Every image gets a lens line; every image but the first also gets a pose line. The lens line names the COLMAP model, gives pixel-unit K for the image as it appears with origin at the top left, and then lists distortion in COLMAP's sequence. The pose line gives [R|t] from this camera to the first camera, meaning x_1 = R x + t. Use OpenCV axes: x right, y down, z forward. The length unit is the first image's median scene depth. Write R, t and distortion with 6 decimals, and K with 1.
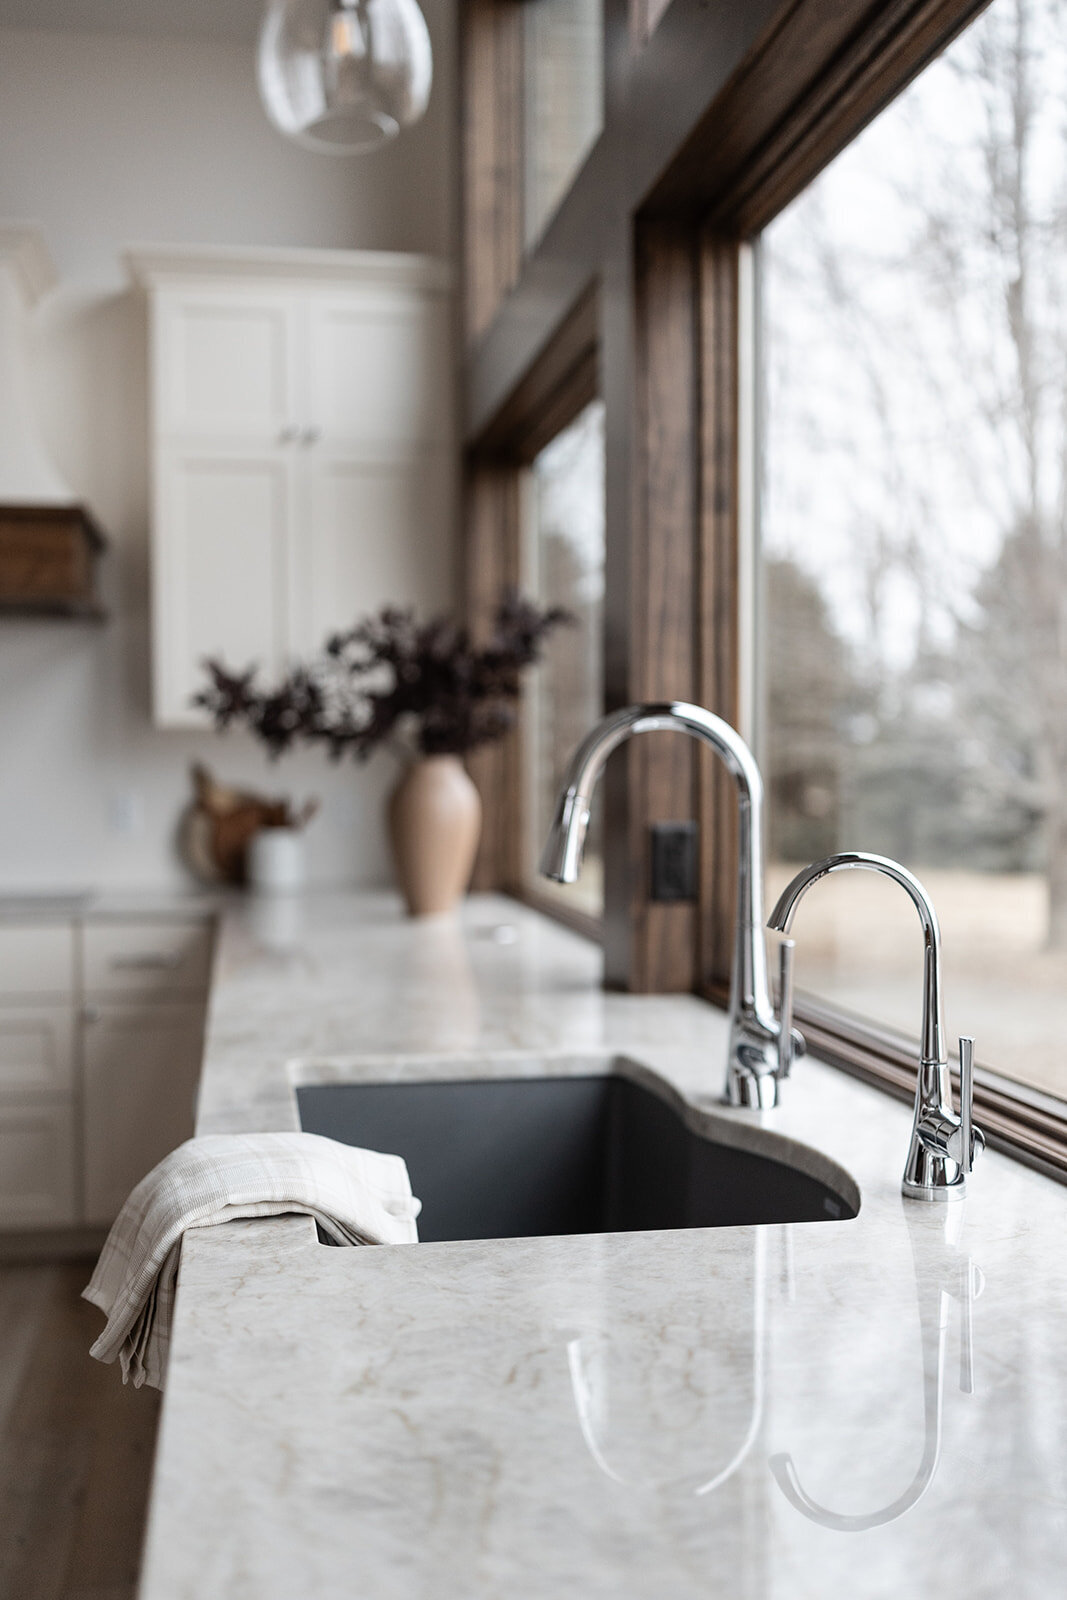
lens RADIAL K [[1813.4, 0, 533.5], [0, 1813.4, 800.0], [0, 0, 1]] dist [0.021907, -0.034332]
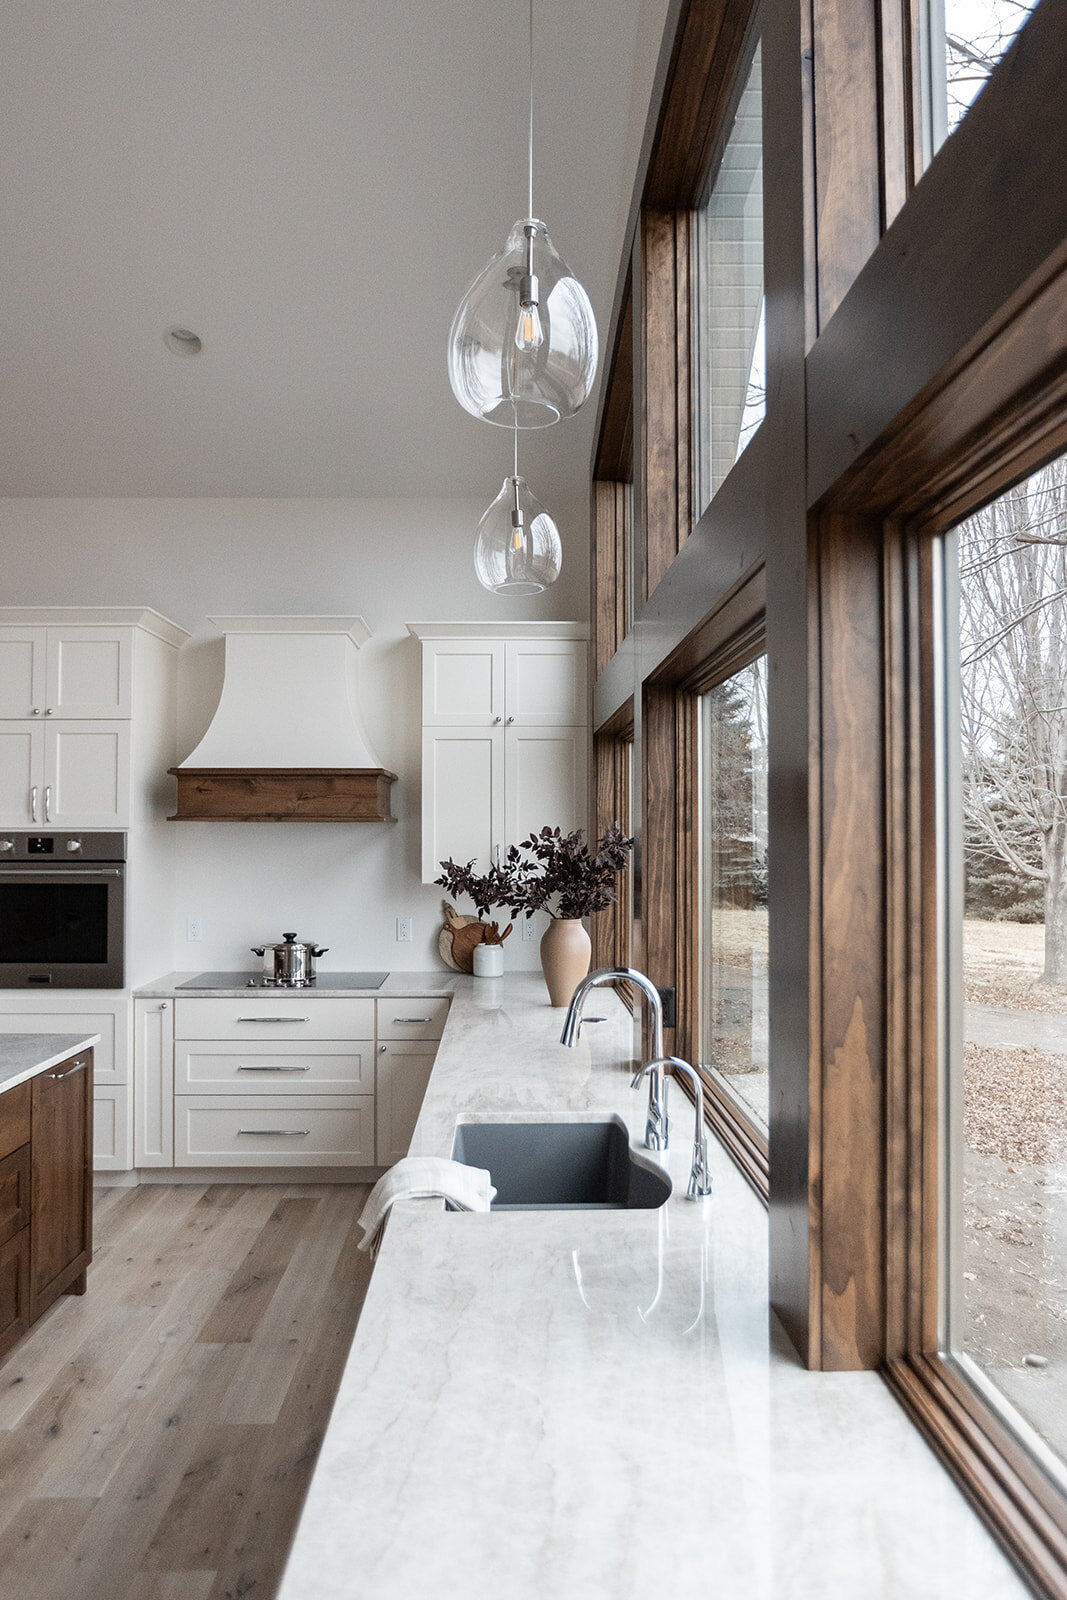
lens RADIAL K [[1252.6, 0, 533.5], [0, 1252.6, 800.0], [0, 0, 1]] dist [-0.049152, 0.001584]
pose [[0.991045, 0.003733, -0.133478, 0.080706], [-0.010000, 0.998877, -0.046308, -0.085441], [0.133155, 0.047228, 0.989969, -0.253900]]
